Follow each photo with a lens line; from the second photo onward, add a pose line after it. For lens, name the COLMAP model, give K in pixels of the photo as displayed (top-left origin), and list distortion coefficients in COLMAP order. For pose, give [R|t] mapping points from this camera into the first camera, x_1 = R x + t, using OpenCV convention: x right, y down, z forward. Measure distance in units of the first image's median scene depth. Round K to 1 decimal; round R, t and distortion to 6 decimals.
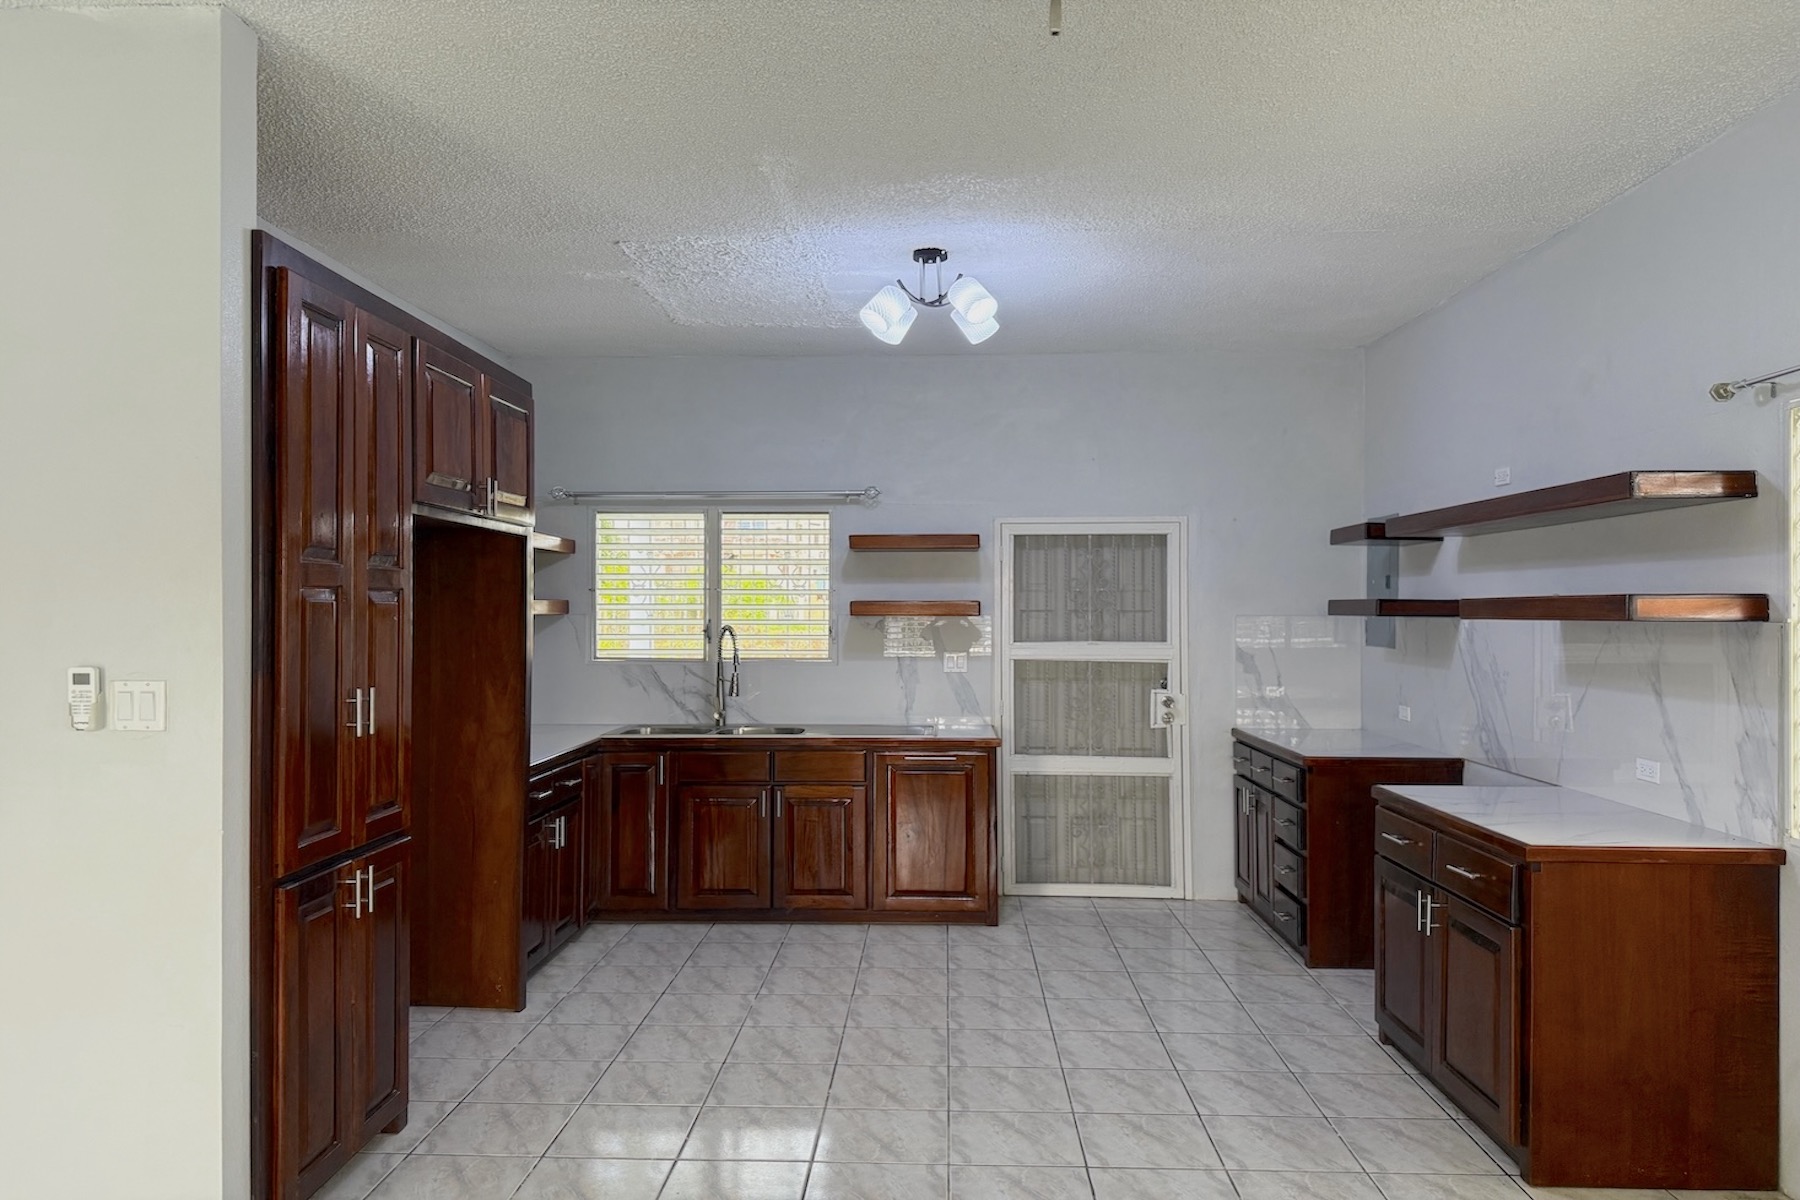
lens RADIAL K [[1253.3, 0, 900.0], [0, 1253.3, 600.0], [0, 0, 1]] dist [0.231503, -0.279317]
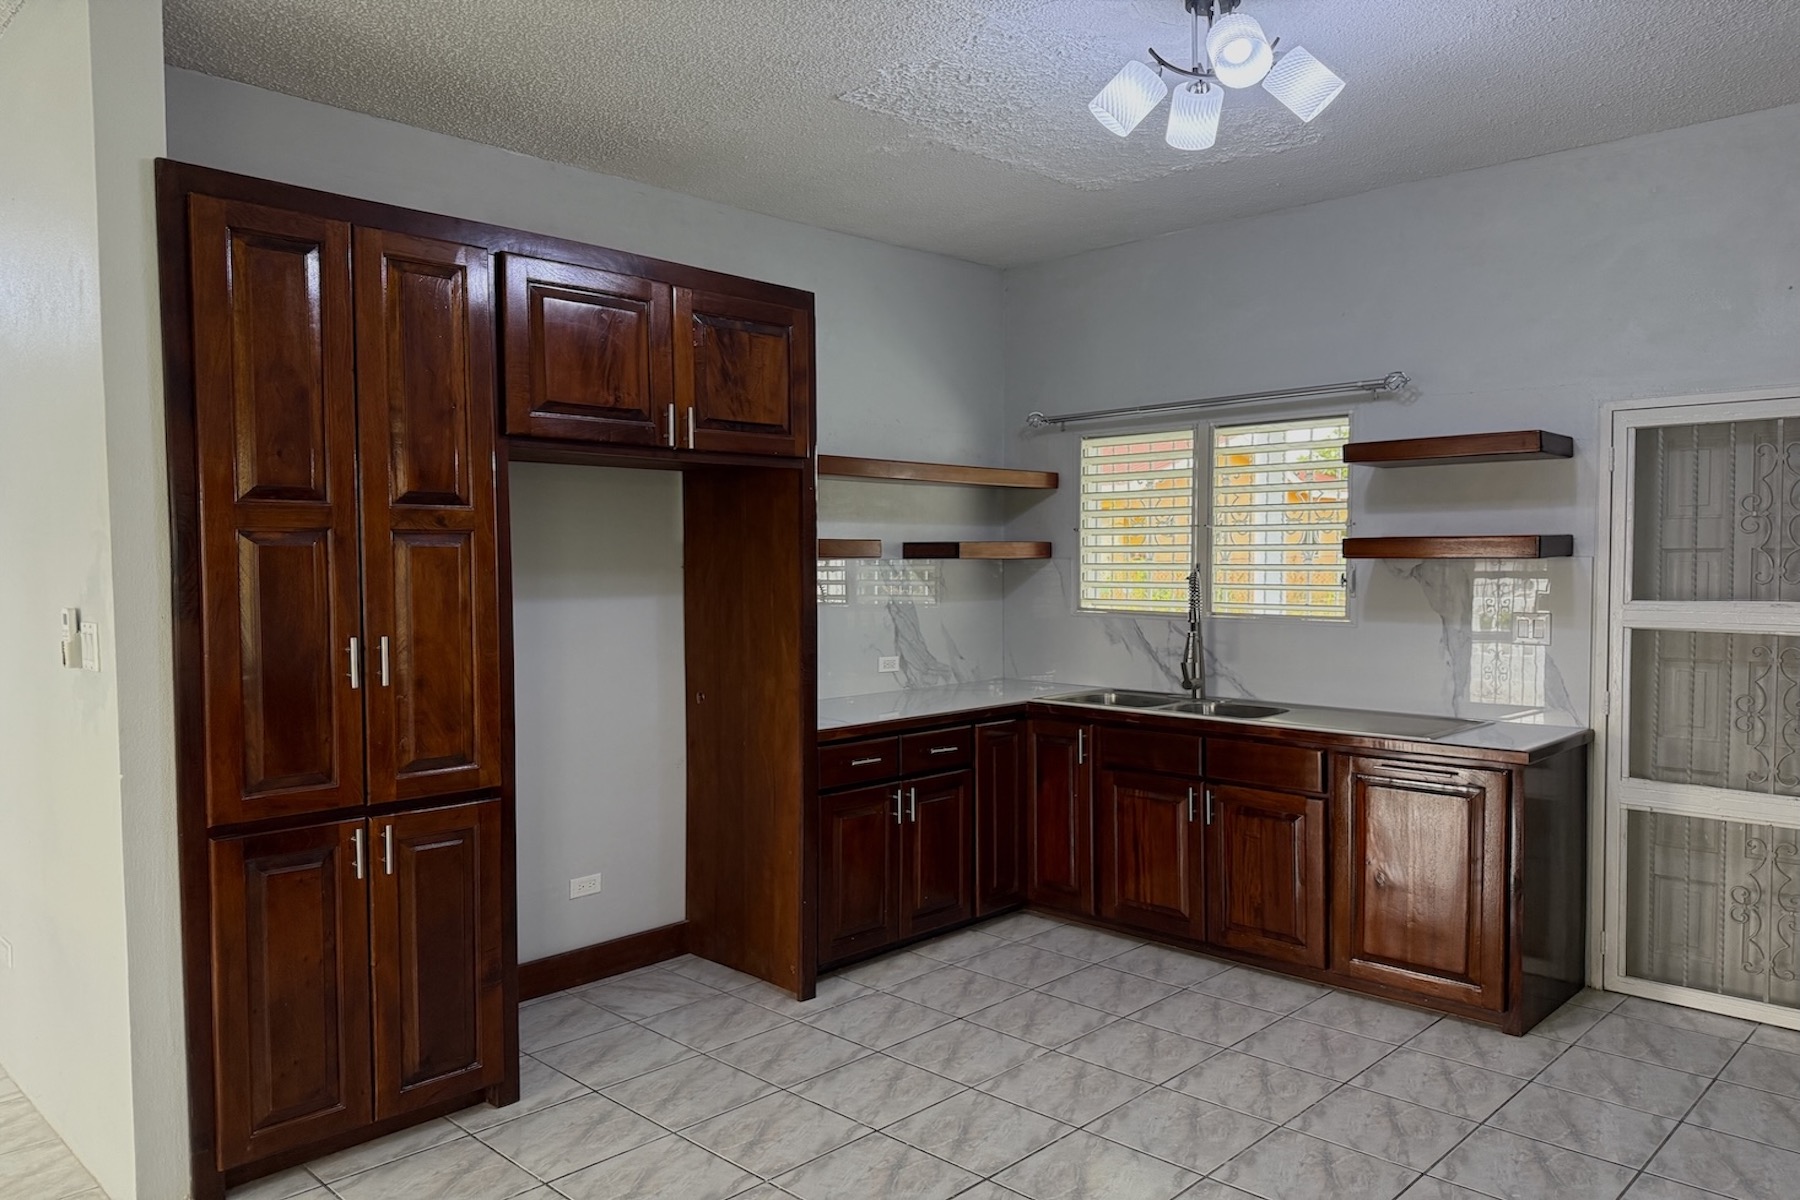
lens RADIAL K [[1292.2, 0, 900.0], [0, 1292.2, 600.0], [0, 0, 1]] dist [0.072732, -0.056045]
pose [[0.760913, 0.019442, -0.648562, 0.243786], [0.008903, 0.999144, 0.040397, 0.003605], [0.648792, -0.036512, 0.760089, 0.268035]]
